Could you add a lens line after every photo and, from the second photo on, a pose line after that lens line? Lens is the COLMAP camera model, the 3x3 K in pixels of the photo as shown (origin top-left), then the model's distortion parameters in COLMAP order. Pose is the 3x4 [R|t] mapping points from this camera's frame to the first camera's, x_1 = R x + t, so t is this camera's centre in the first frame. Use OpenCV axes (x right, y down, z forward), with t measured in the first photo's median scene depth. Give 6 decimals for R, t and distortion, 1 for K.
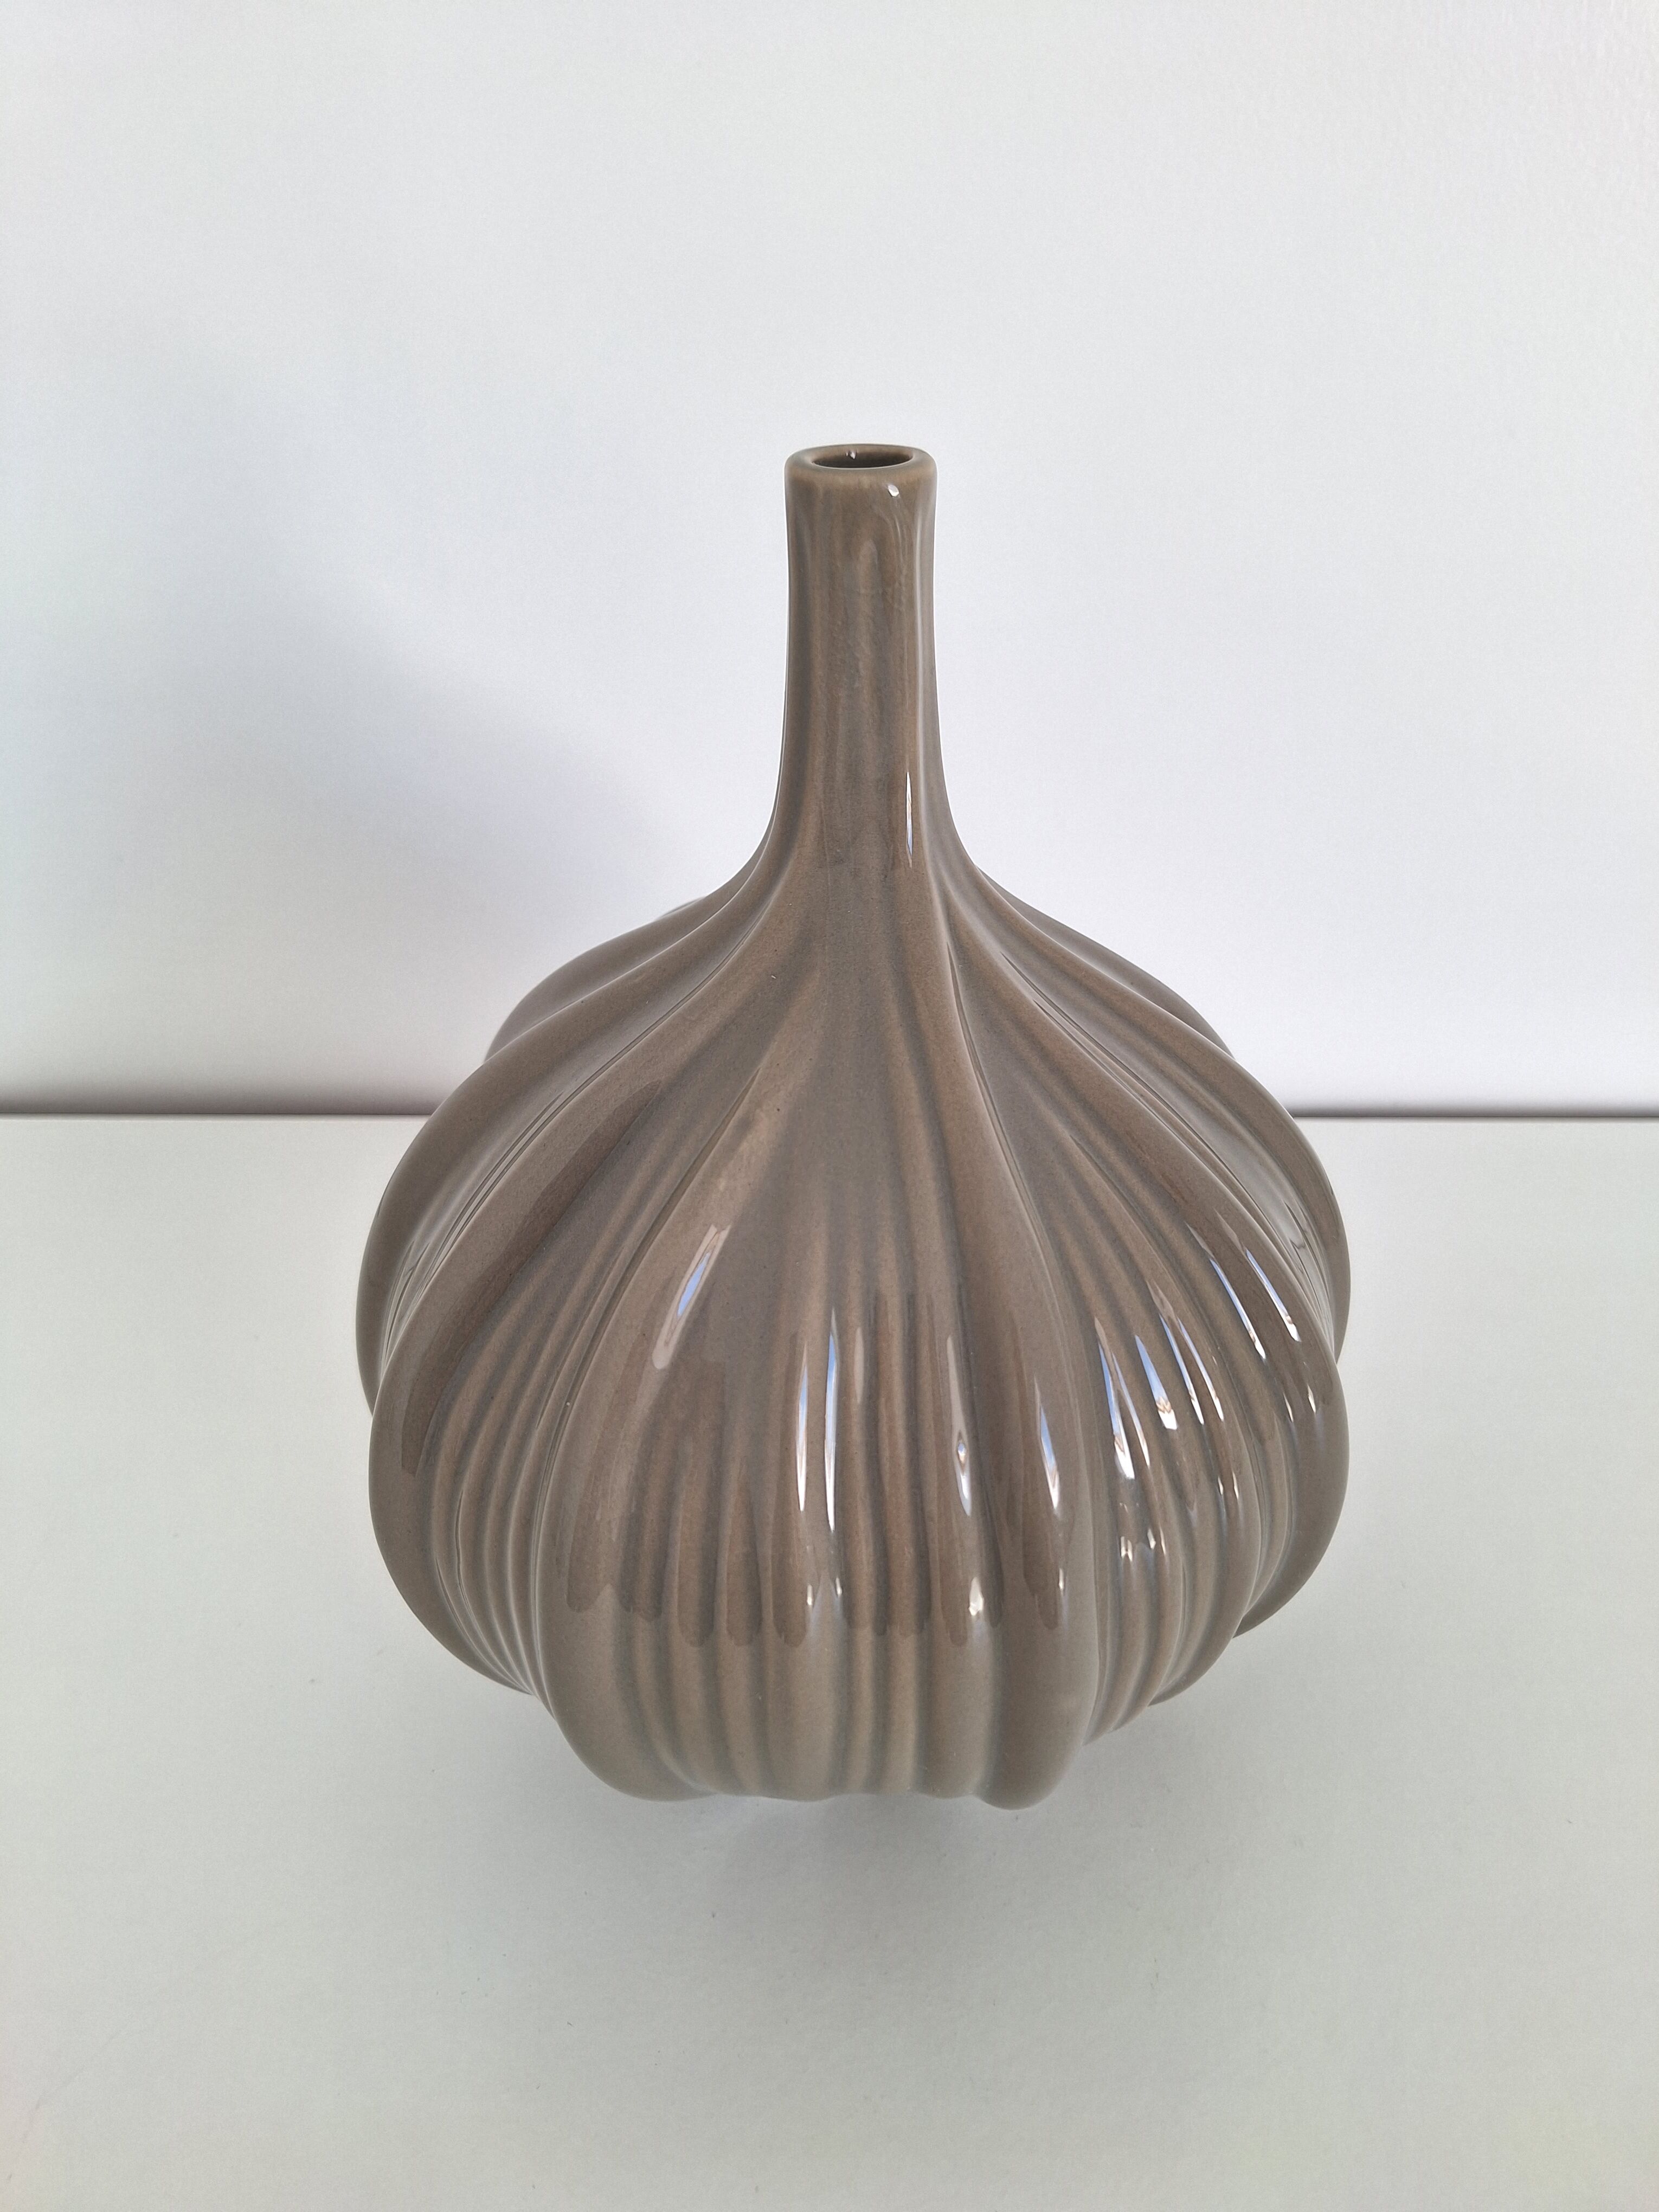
lens RADIAL K [[1660.8, 0, 828.8], [0, 1660.8, 1135.3], [0, 0, 1]] dist [0.106756, -0.221322]
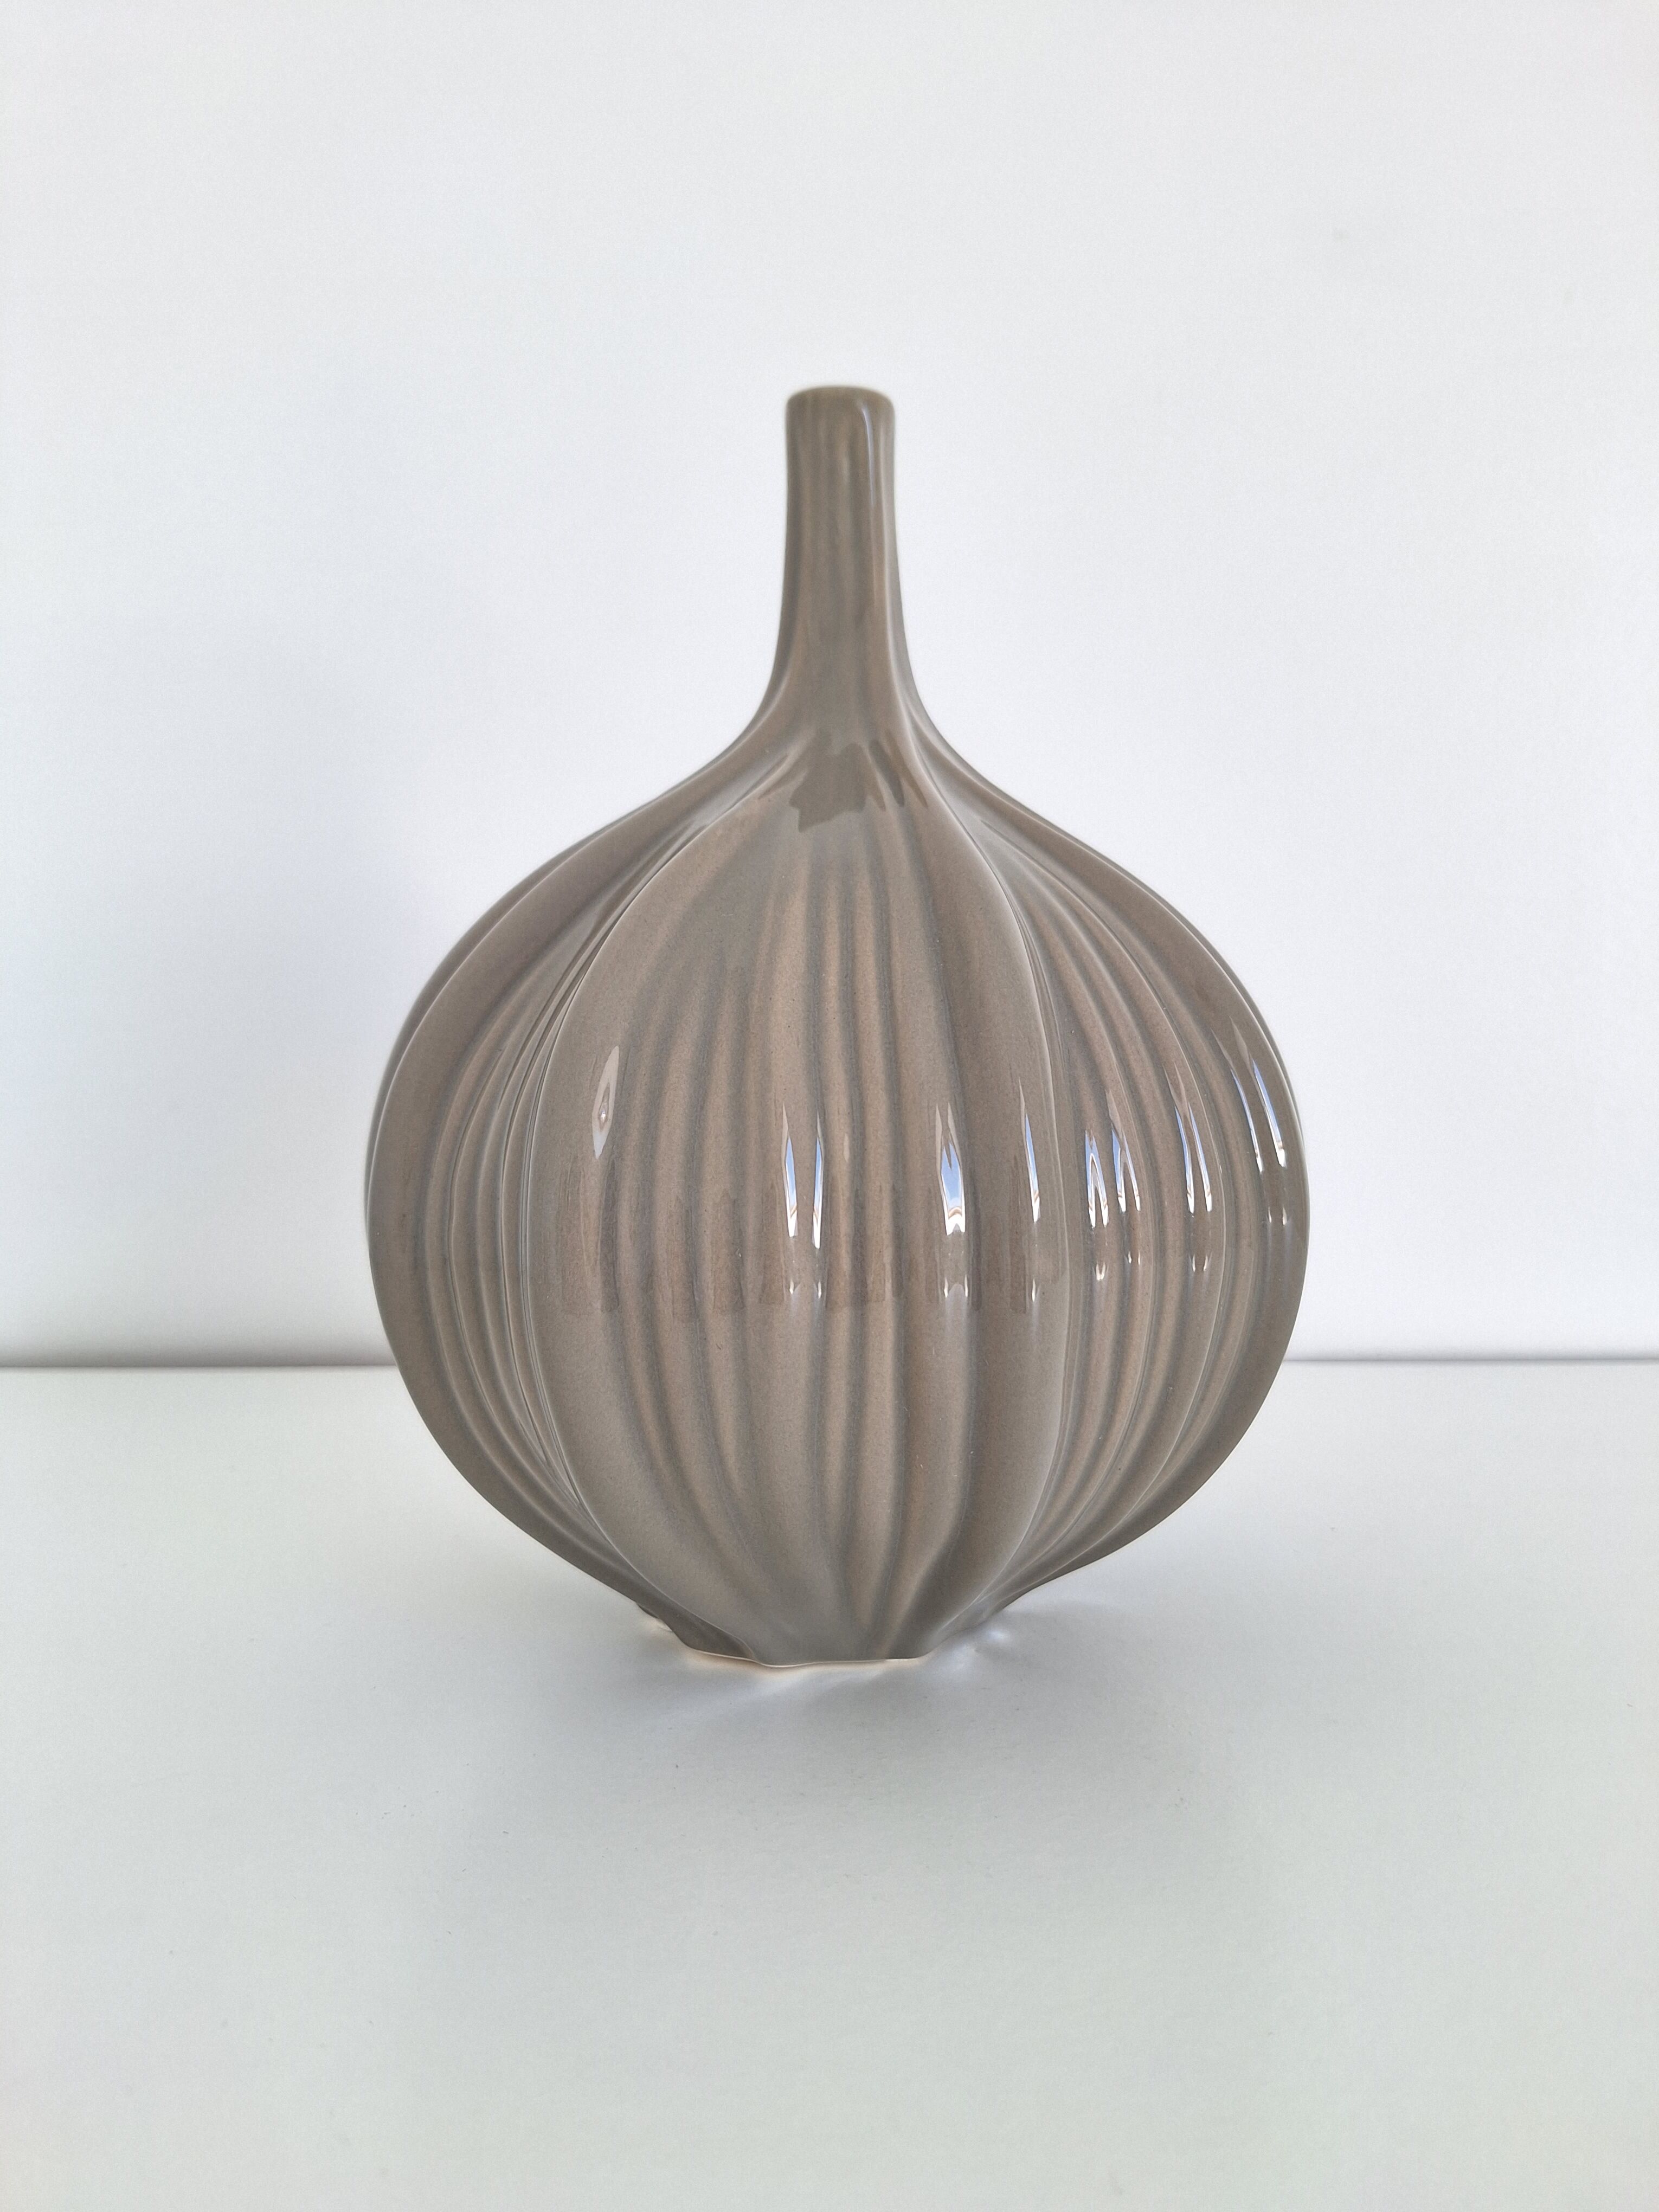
lens RADIAL K [[1660.8, 0, 828.8], [0, 1660.8, 1135.3], [0, 0, 1]] dist [0.106756, -0.221322]
pose [[0.999977, 0.001954, -0.006420, 0.018341], [-0.004338, 0.918082, -0.396366, 0.615321], [0.005120, 0.396385, 0.918070, 0.030440]]
